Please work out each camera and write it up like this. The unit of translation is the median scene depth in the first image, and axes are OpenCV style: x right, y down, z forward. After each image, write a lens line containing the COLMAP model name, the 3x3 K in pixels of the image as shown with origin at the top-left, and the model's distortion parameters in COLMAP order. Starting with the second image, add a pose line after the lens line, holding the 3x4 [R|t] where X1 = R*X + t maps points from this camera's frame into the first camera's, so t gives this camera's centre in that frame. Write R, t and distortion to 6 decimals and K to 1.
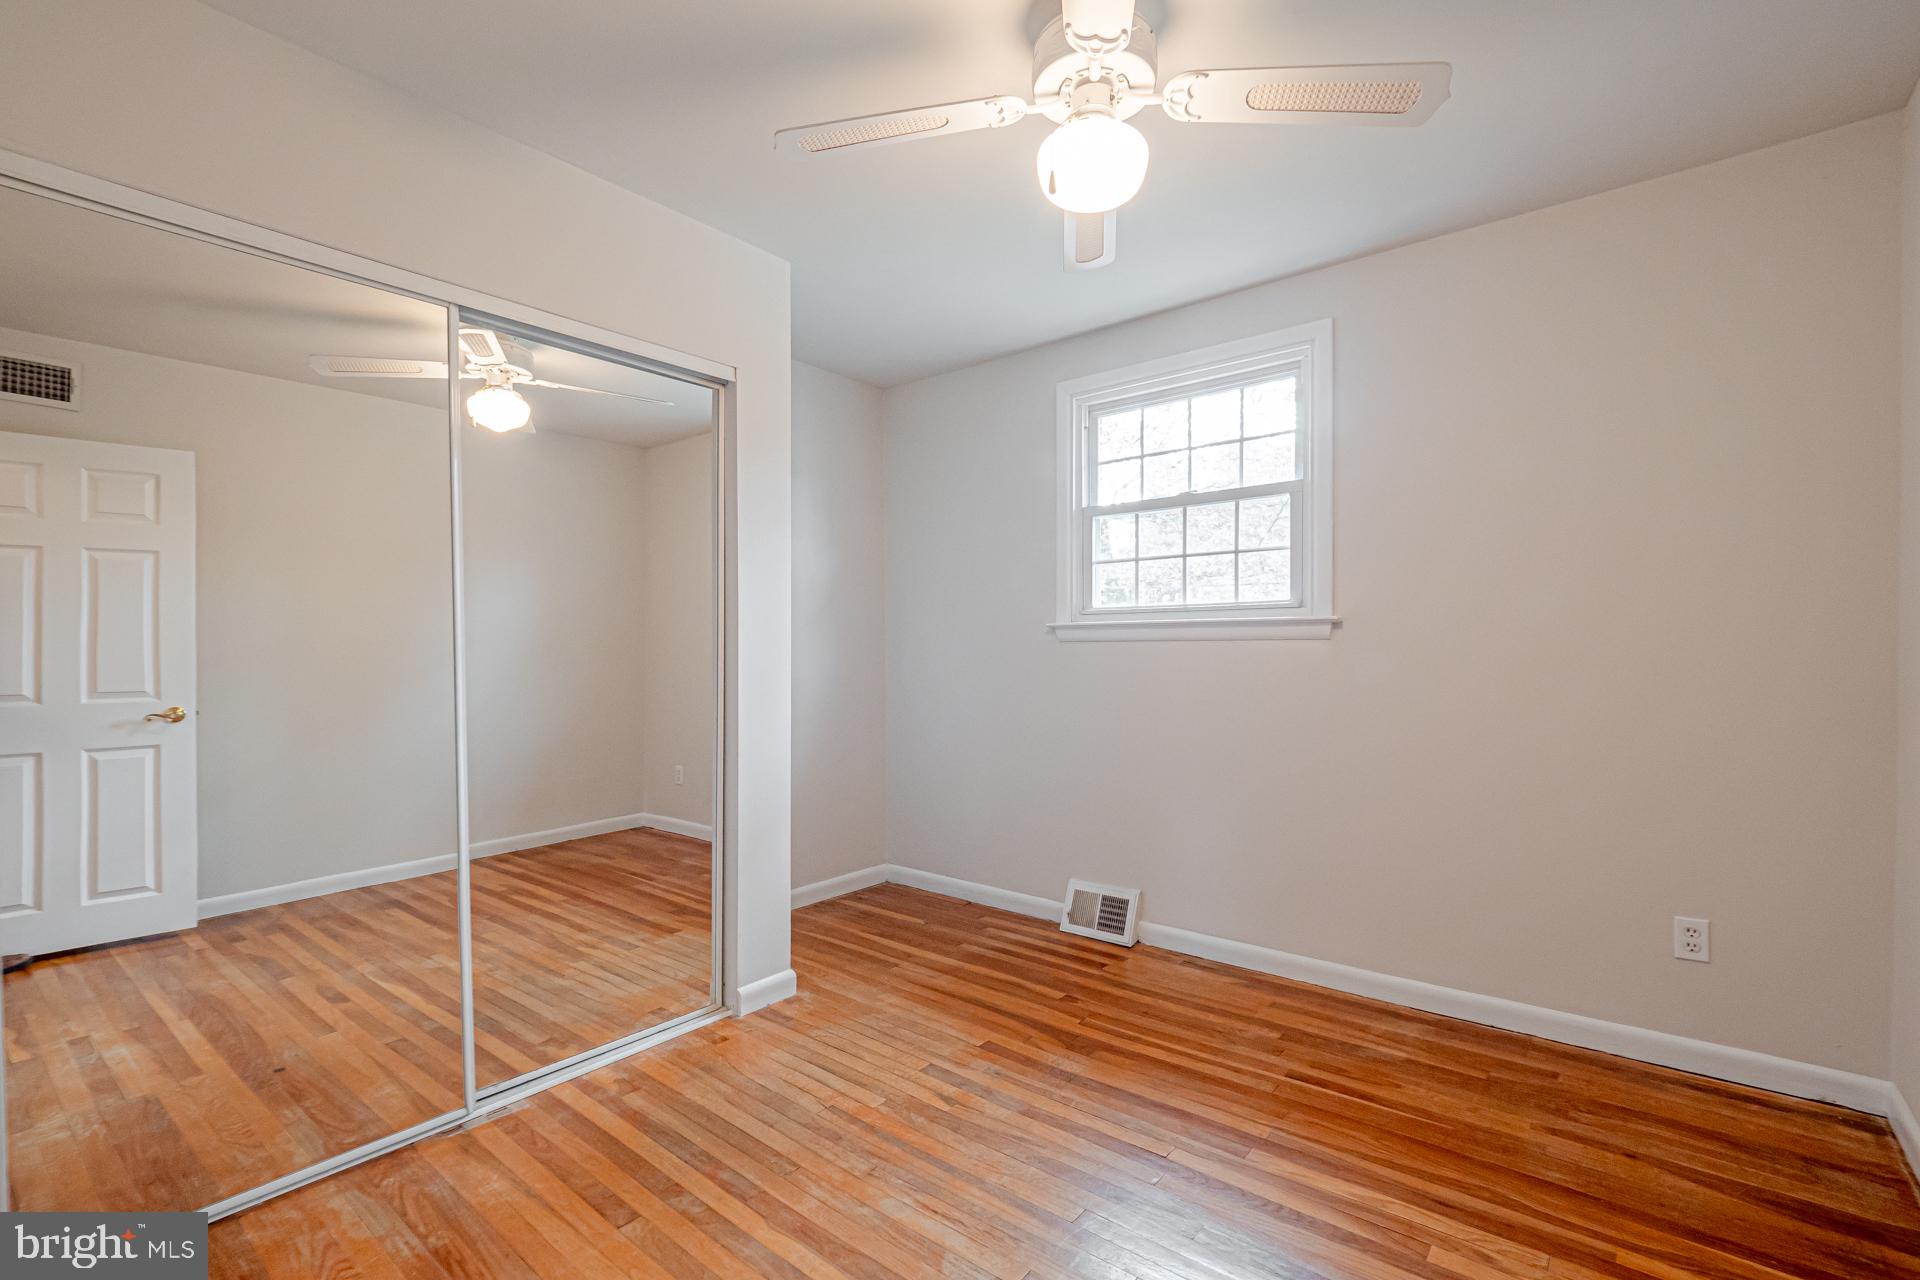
lens RADIAL K [[800.8, 0, 962.3], [0, 800.8, 646.4], [0, 0, 1]] dist [-0.000342, -0.000120]
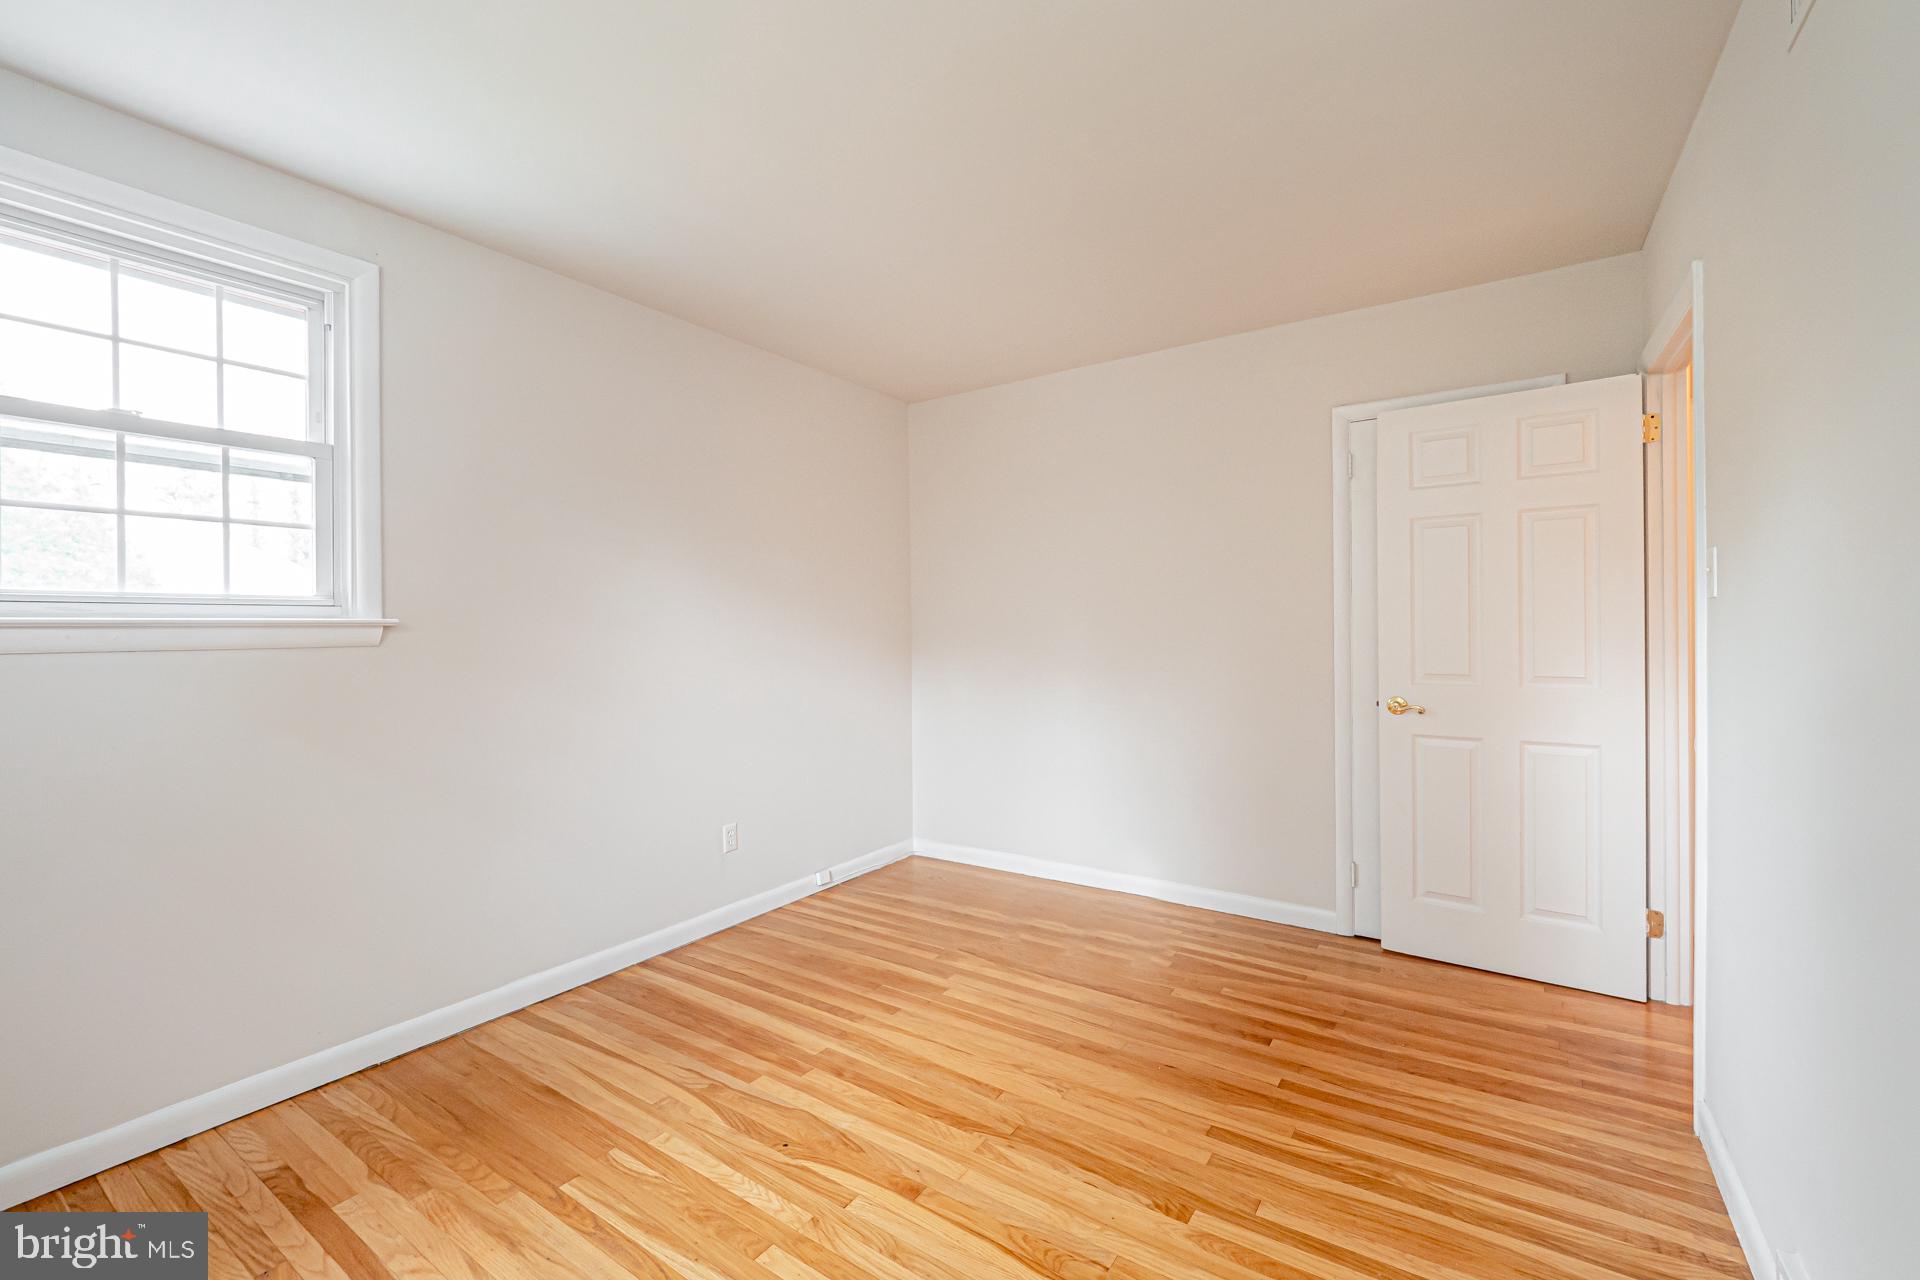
lens RADIAL K [[820.5, 0, 946.3], [0, 820.5, 633.3], [0, 0, 1]] dist [0.000699, -0.000183]
pose [[-0.060010, 0.007514, 0.998169, -0.396714], [0.012790, 0.999895, -0.006758, -0.008408], [-0.998116, 0.012361, -0.060100, 0.416586]]
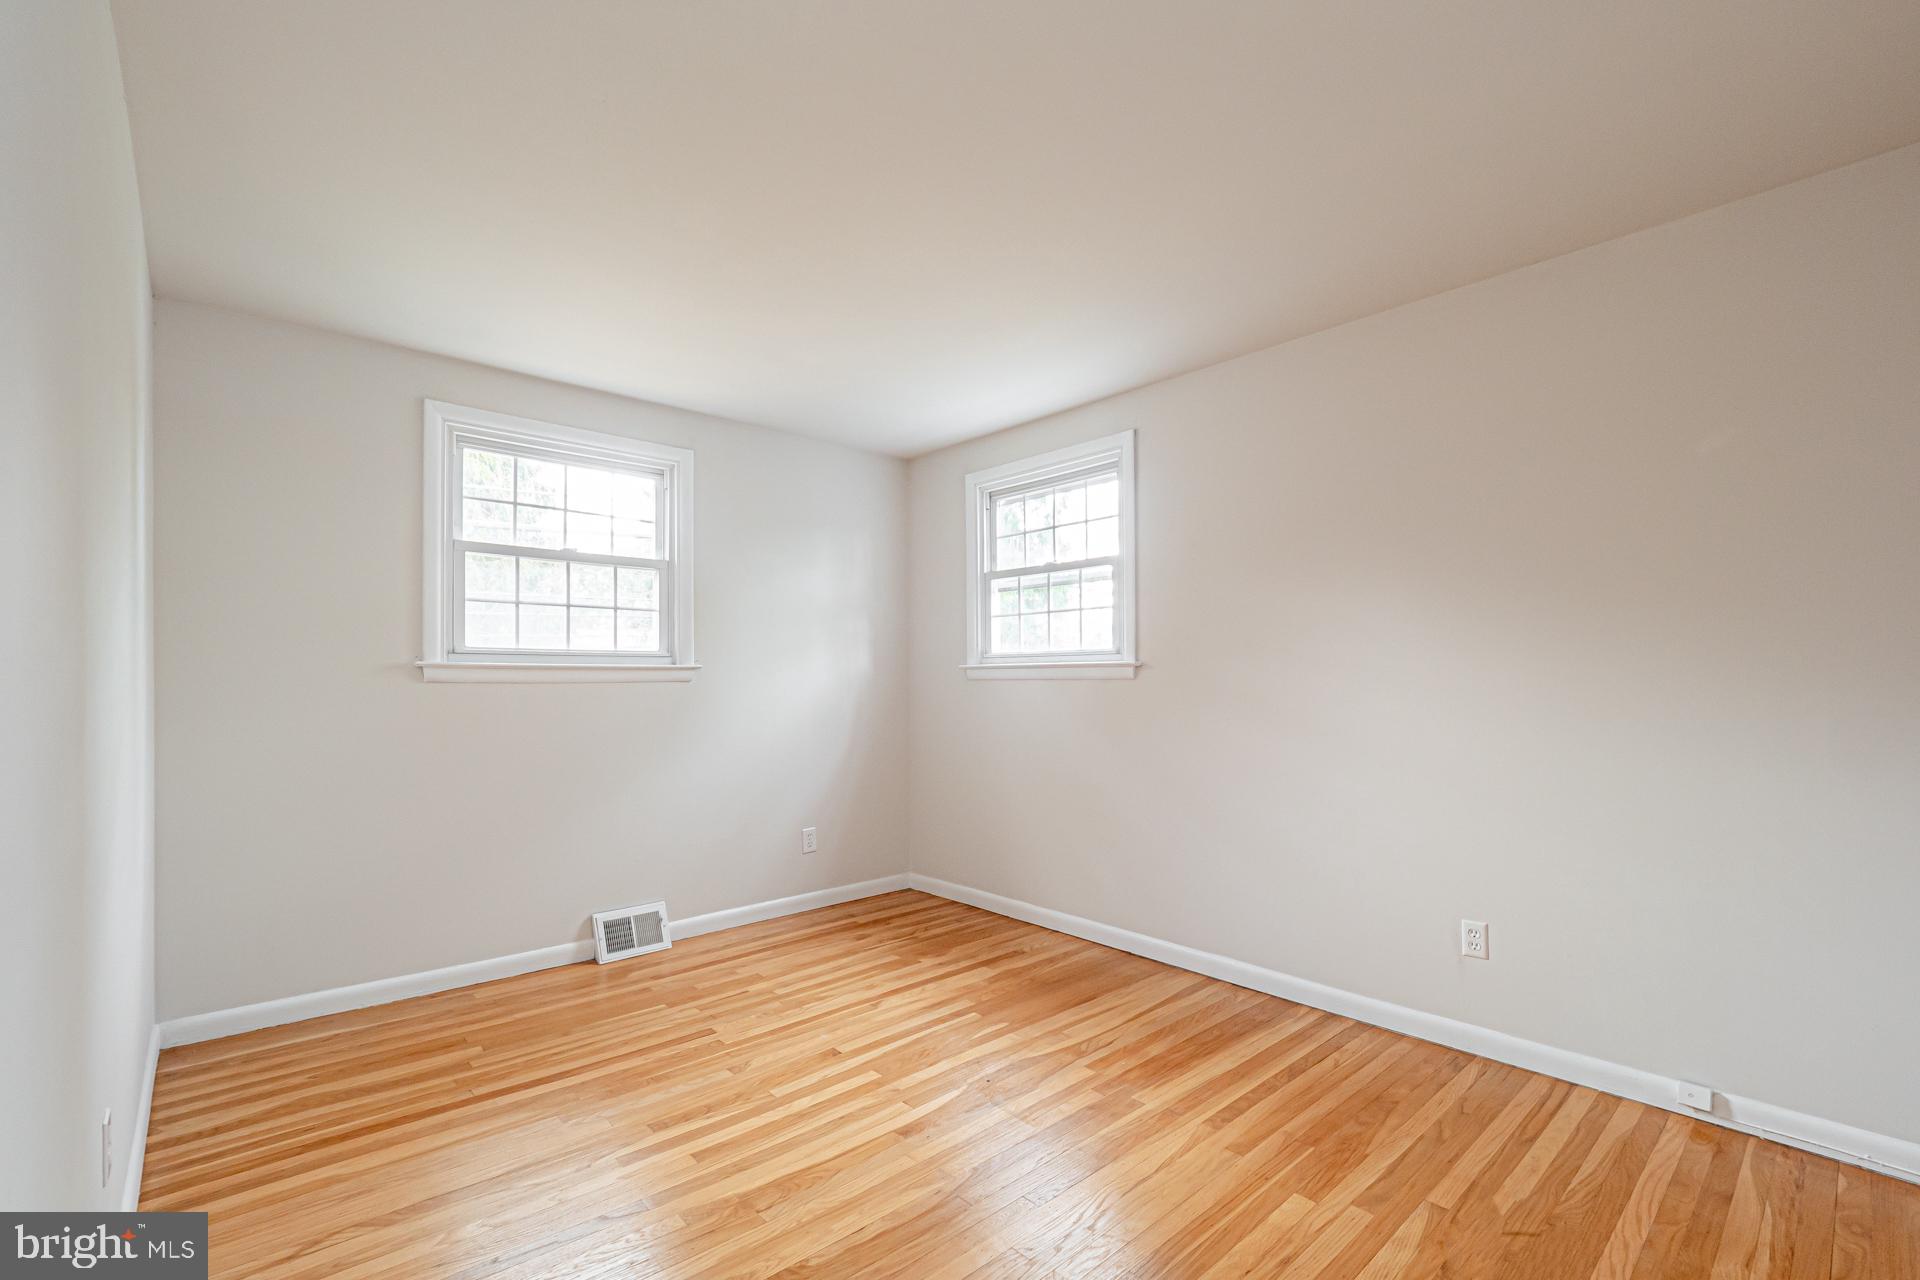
lens RADIAL K [[807.9, 0, 966.3], [0, 807.9, 675.0], [0, 0, 1]] dist [-0.001407, -0.000272]
pose [[0.986579, 0.007219, -0.163125, 0.368091], [-0.008885, 0.999916, -0.009484, -0.001374], [0.163043, 0.010806, 0.986560, -0.282882]]
